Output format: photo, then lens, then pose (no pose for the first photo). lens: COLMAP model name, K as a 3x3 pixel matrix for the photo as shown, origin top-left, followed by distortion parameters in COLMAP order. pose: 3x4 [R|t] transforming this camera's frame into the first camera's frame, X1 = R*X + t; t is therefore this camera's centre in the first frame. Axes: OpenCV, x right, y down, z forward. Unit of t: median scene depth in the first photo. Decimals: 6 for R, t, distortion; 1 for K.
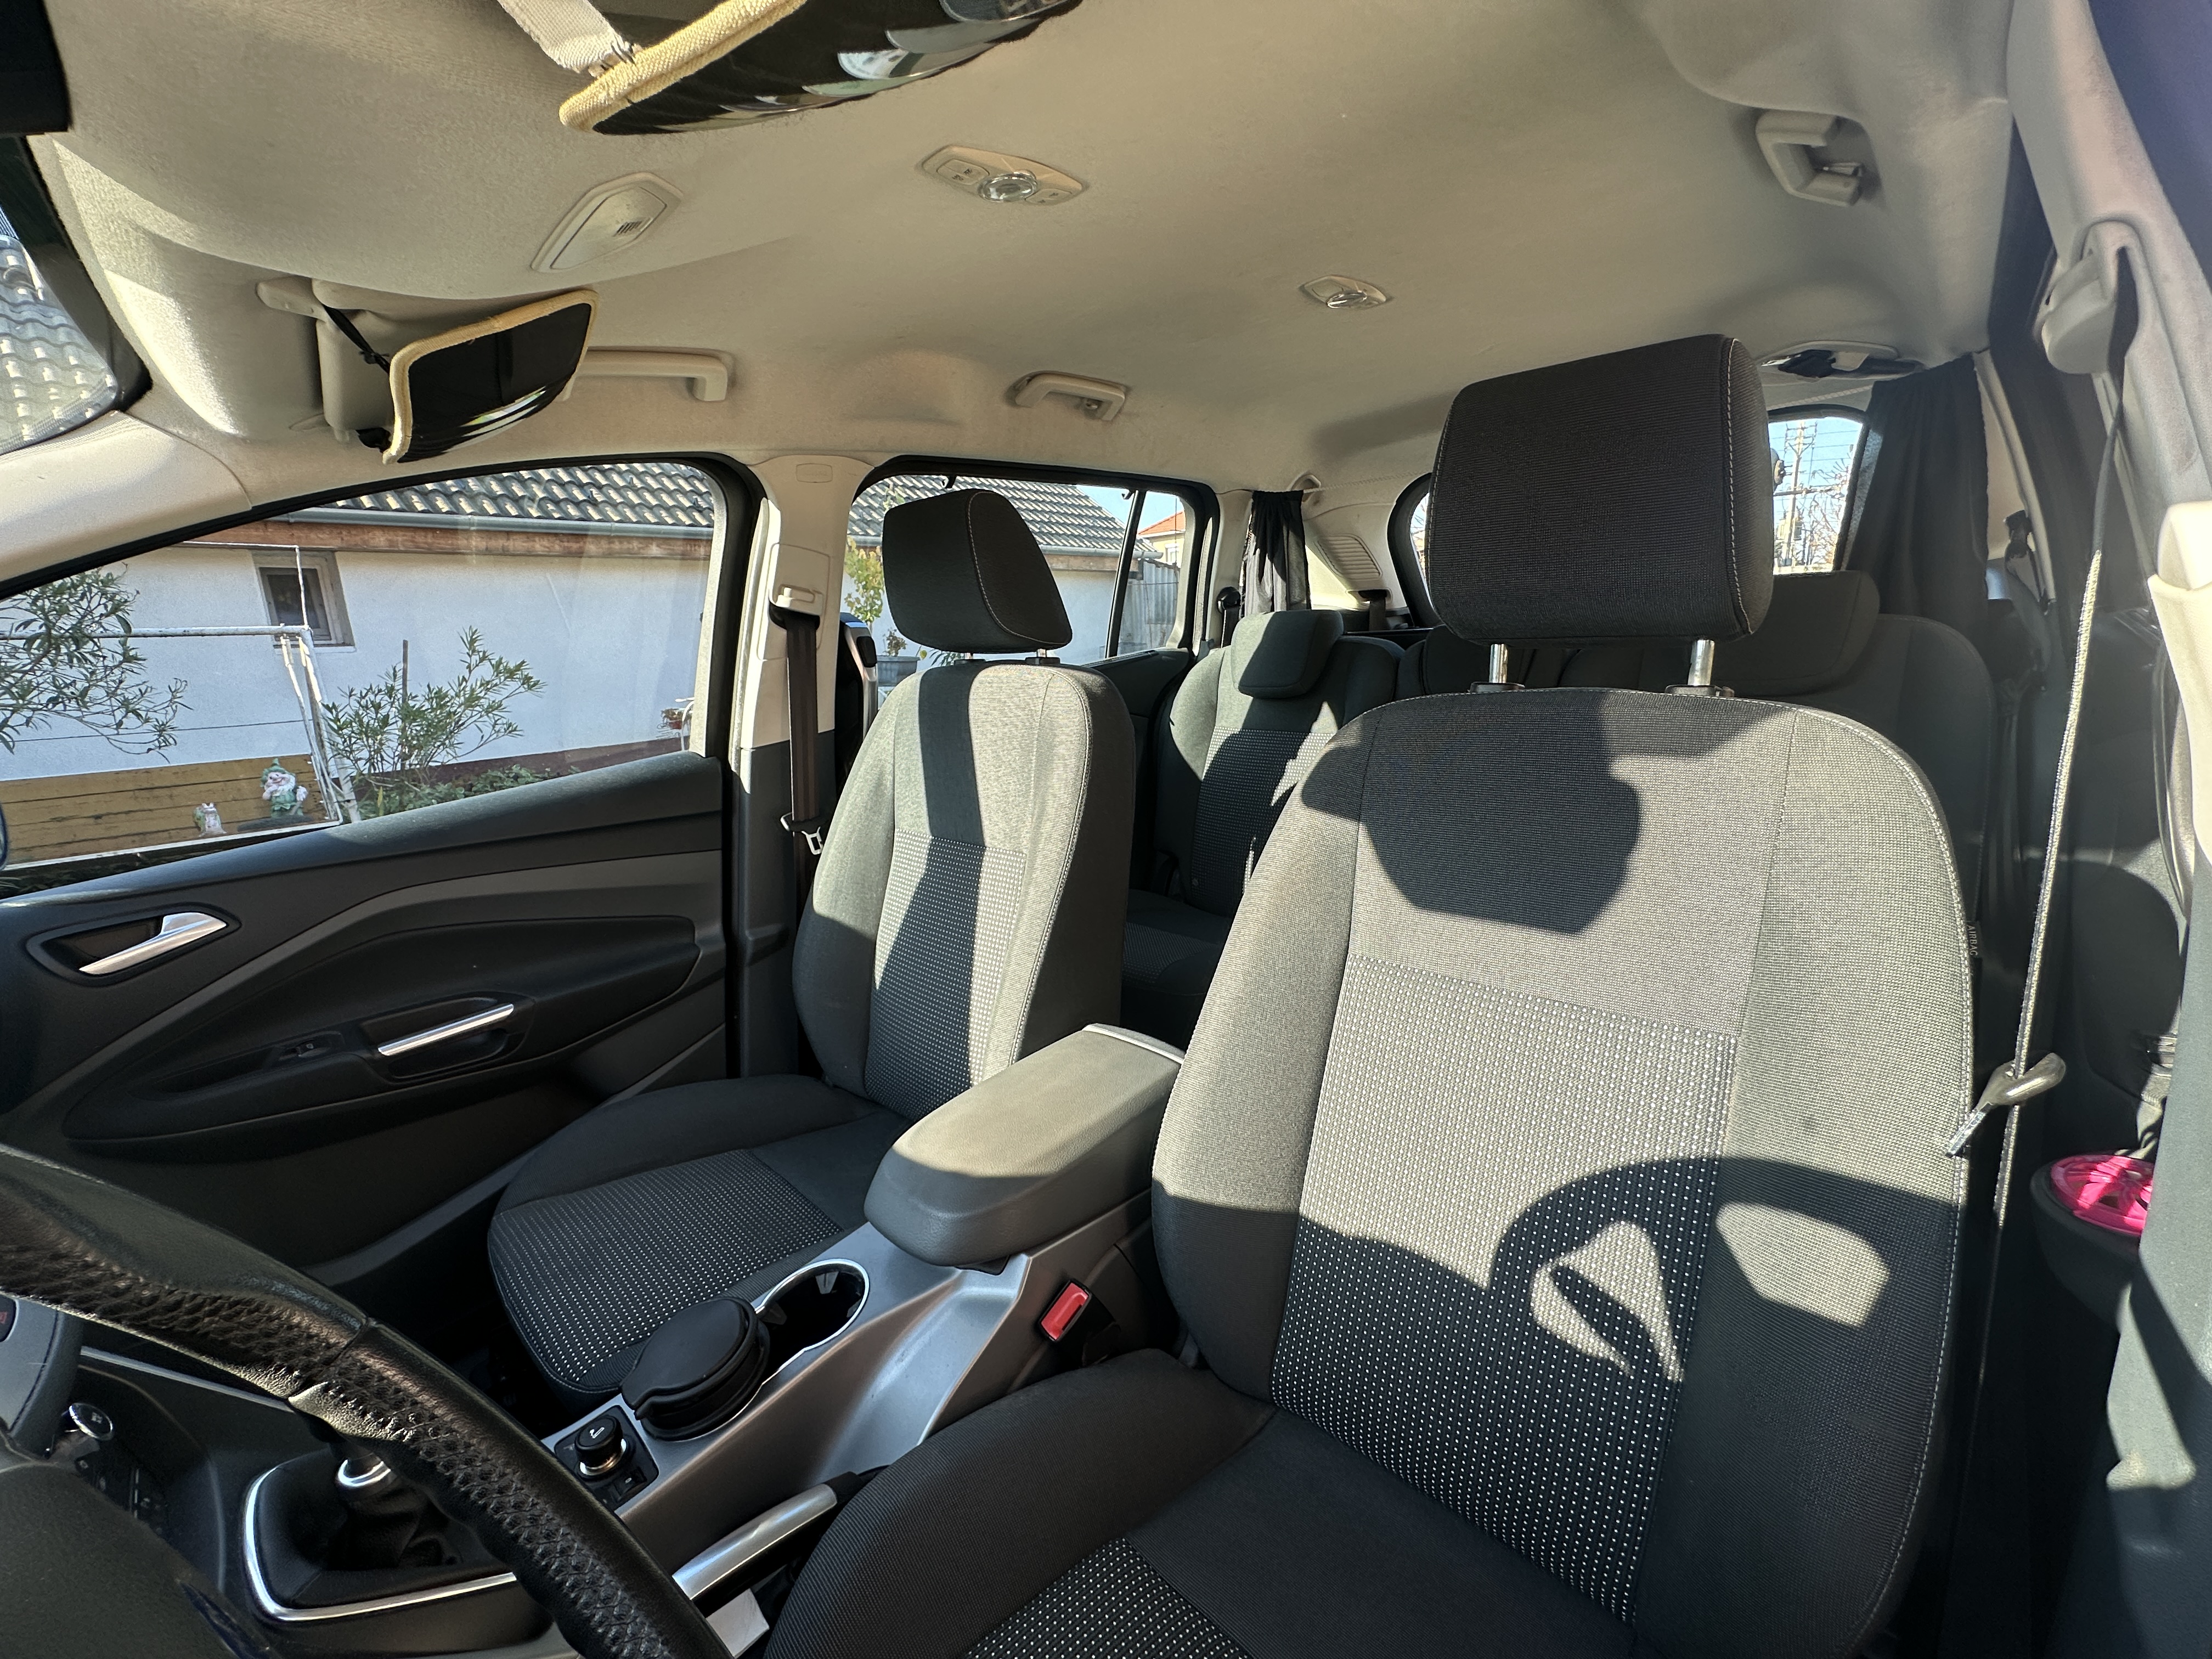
lens RADIAL K [[884.6, 0, 1105.1], [0, 884.6, 825.6], [0, 0, 1]] dist [-0.005241, 0.000564]
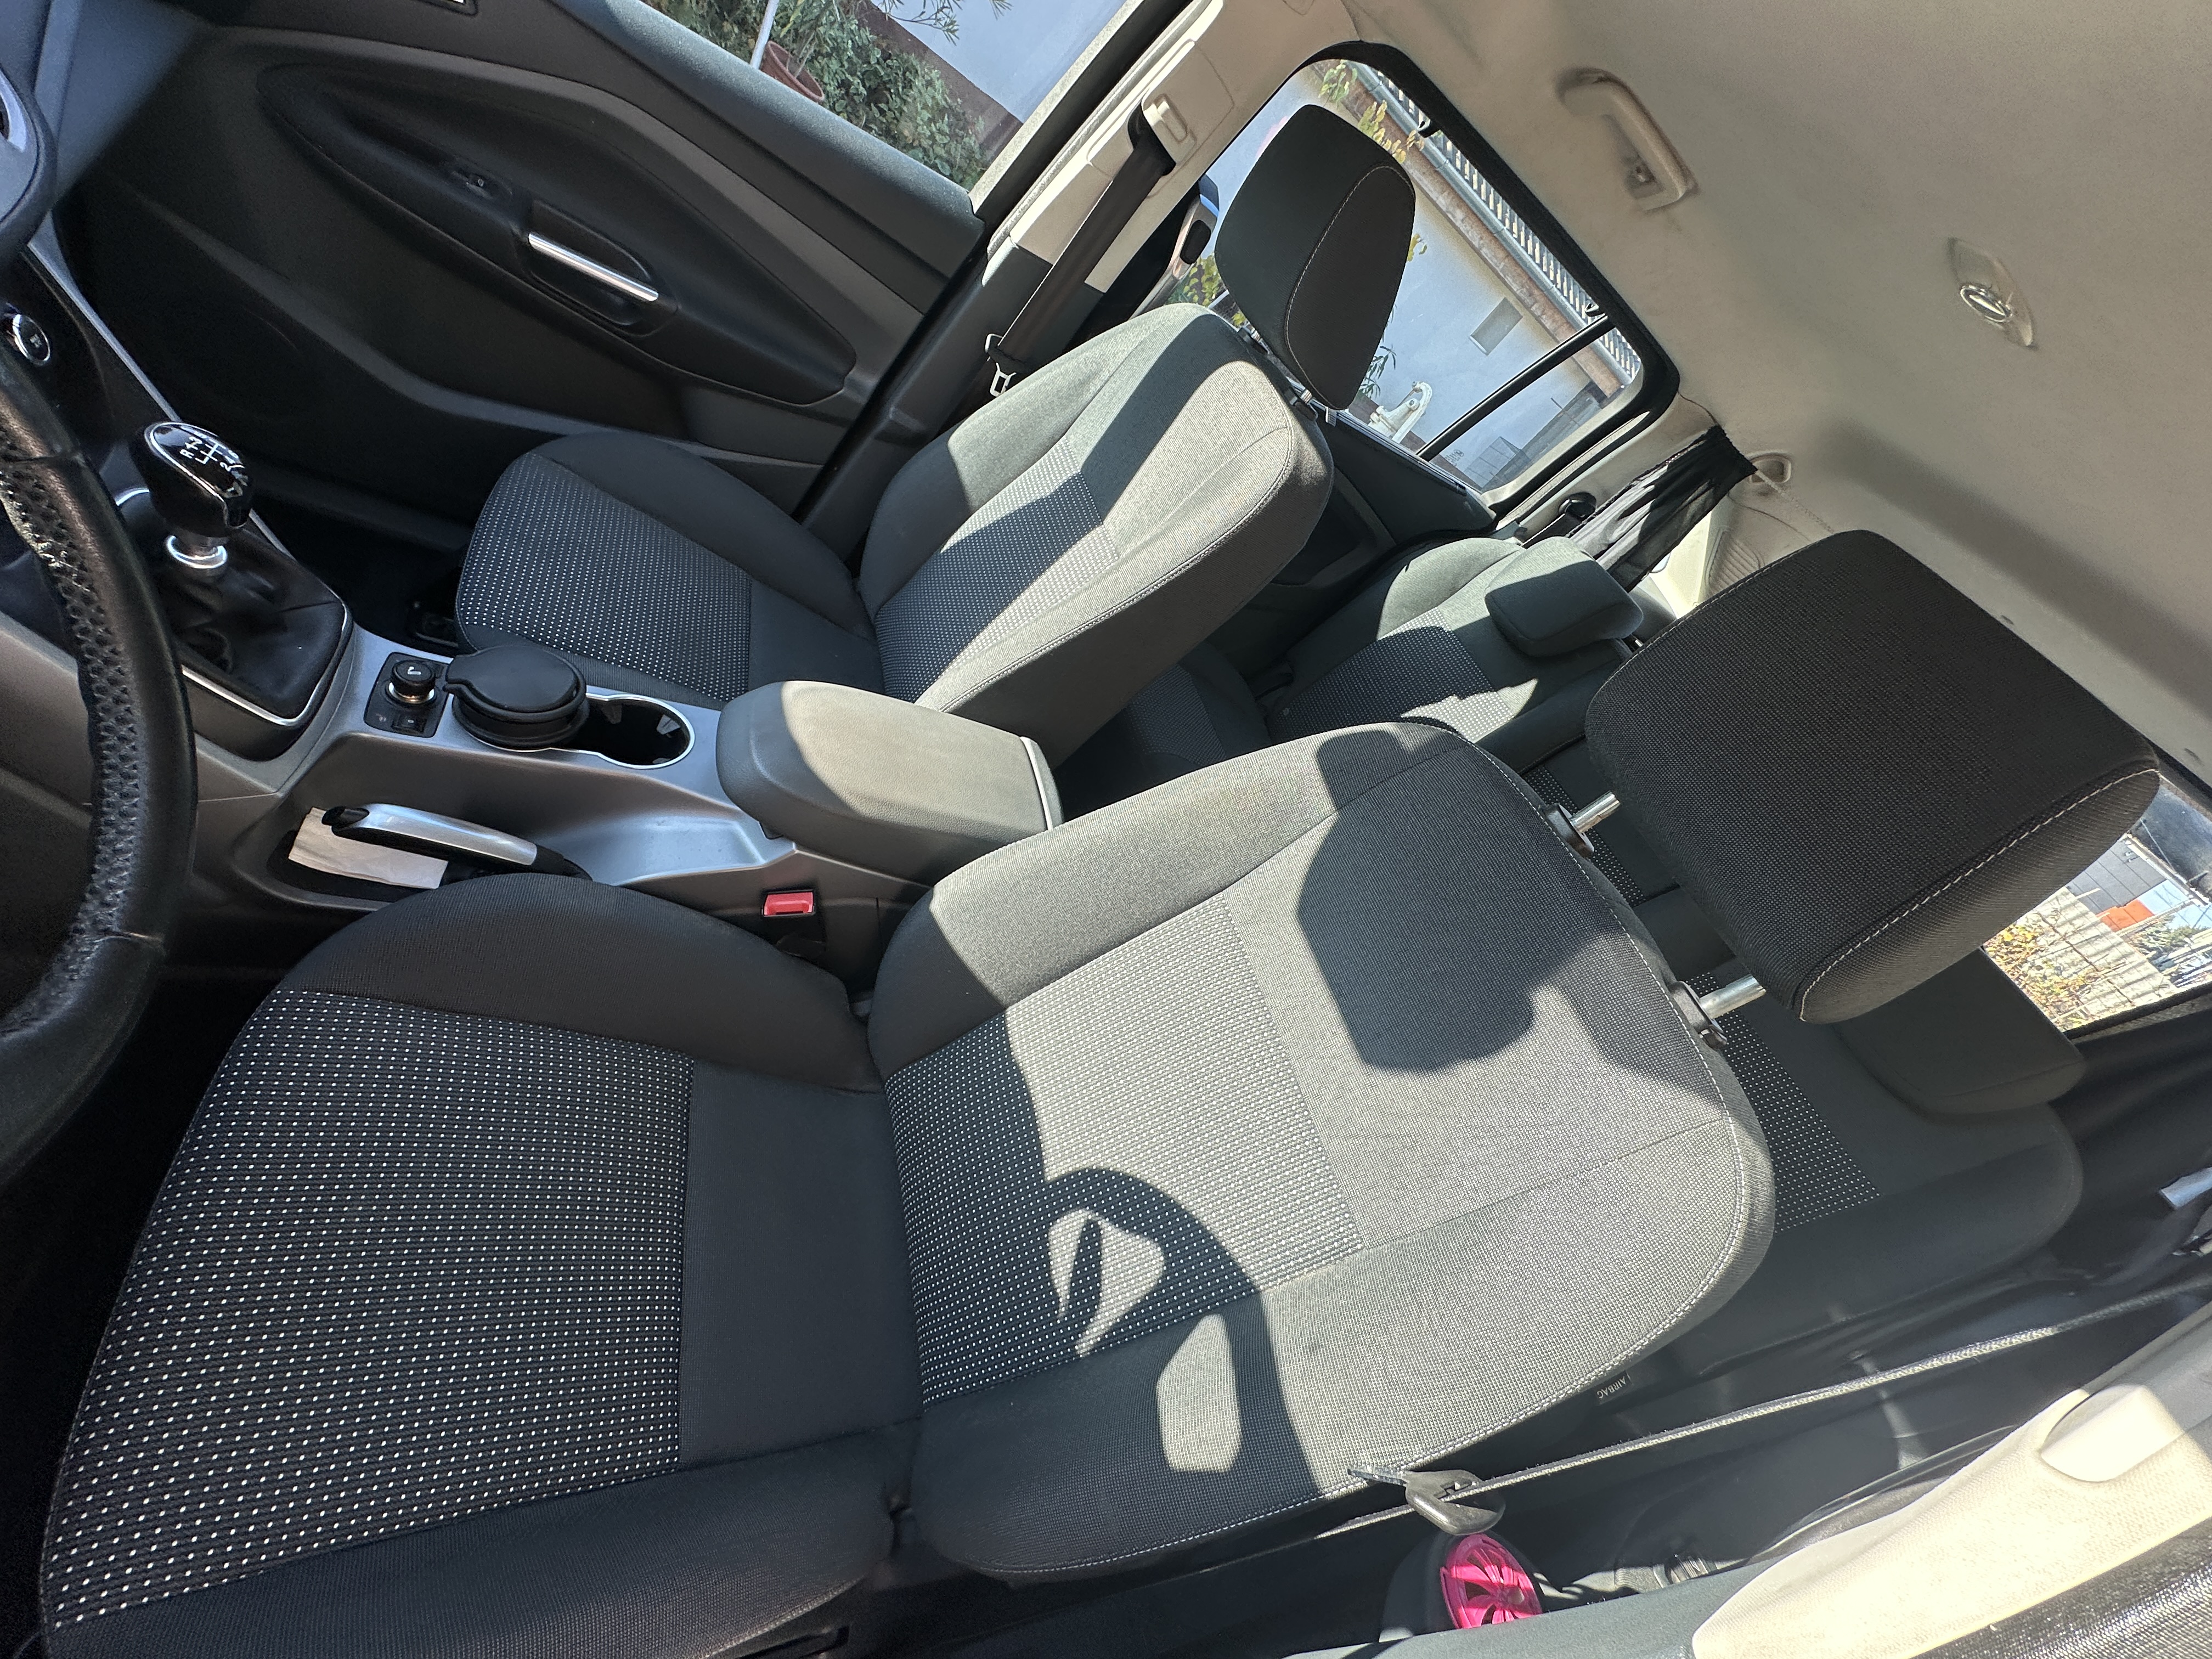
lens RADIAL K [[884.6, 0, 1105.1], [0, 884.6, 825.6], [0, 0, 1]] dist [-0.005241, 0.000564]
pose [[0.683280, 0.730156, -0.000982, 0.089370], [-0.680609, 0.637399, 0.361239, -0.101269], [0.264387, -0.246159, 0.932473, 0.066031]]
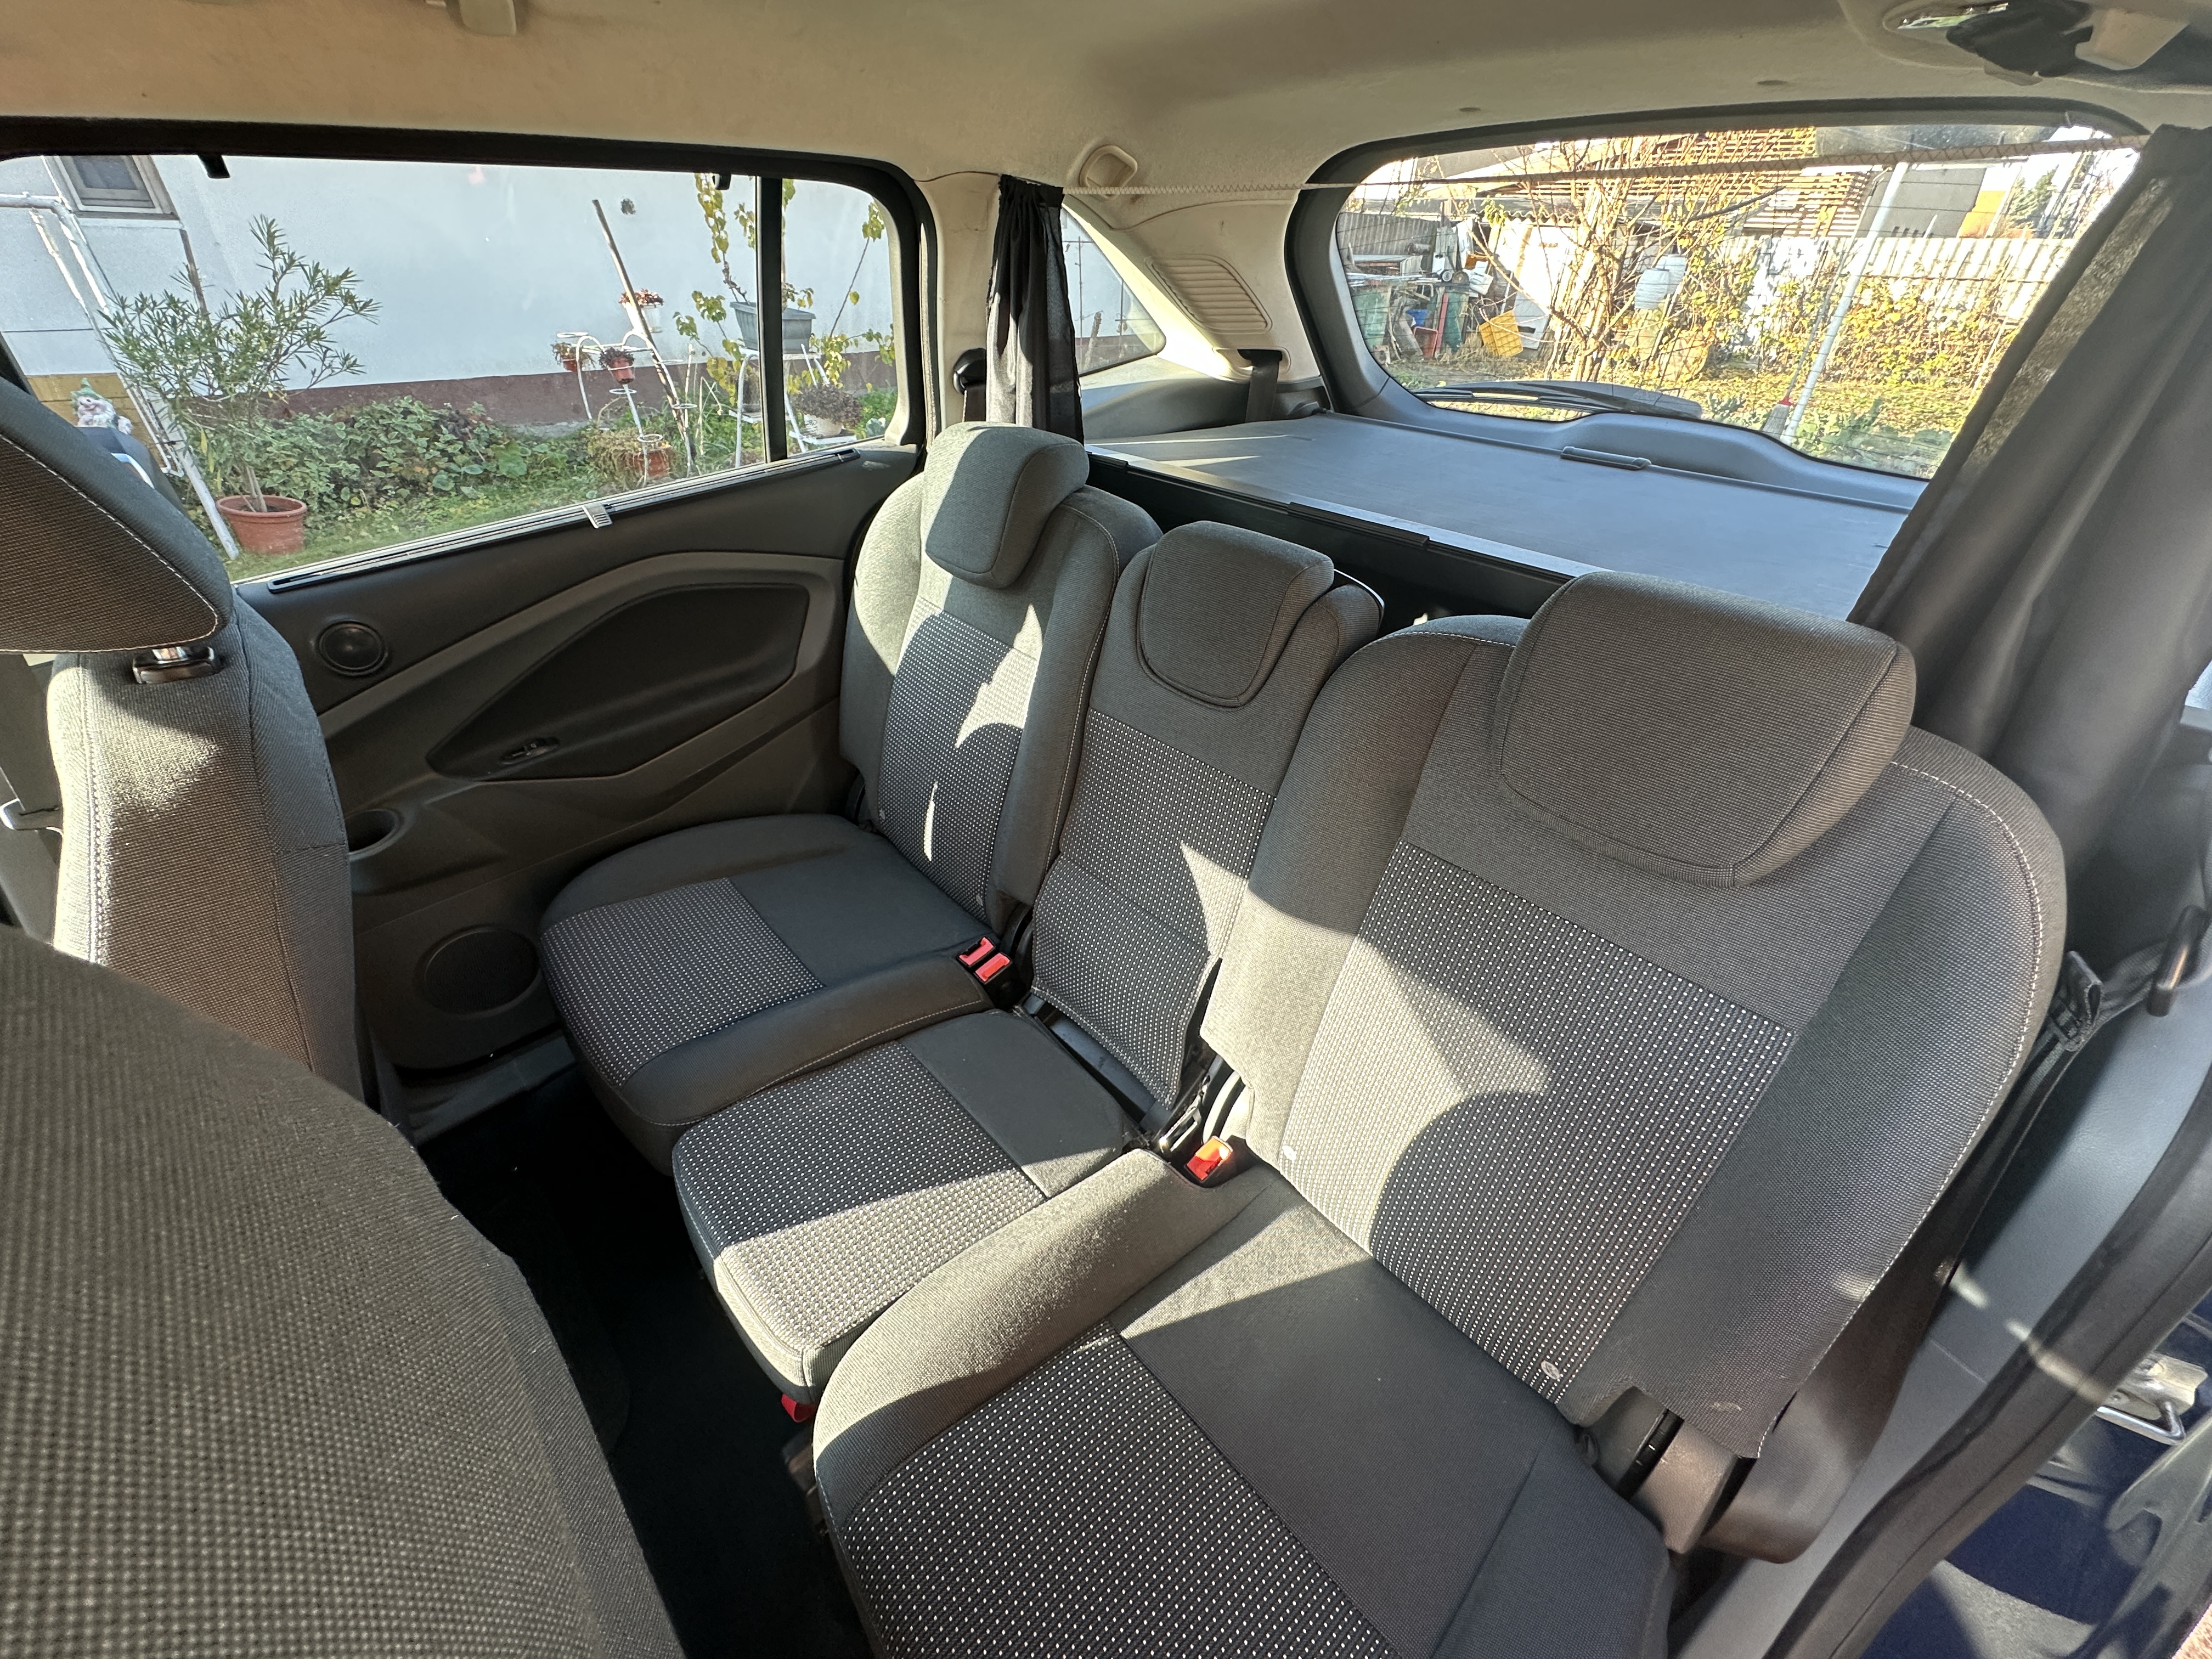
lens RADIAL K [[884.6, 0, 1105.1], [0, 884.6, 825.6], [0, 0, 1]] dist [-0.005241, 0.000564]
pose [[0.993747, 0.108160, -0.027709, 0.456699], [-0.090655, 0.926487, 0.365243, -0.313507], [0.065176, -0.360448, 0.930500, 0.497803]]
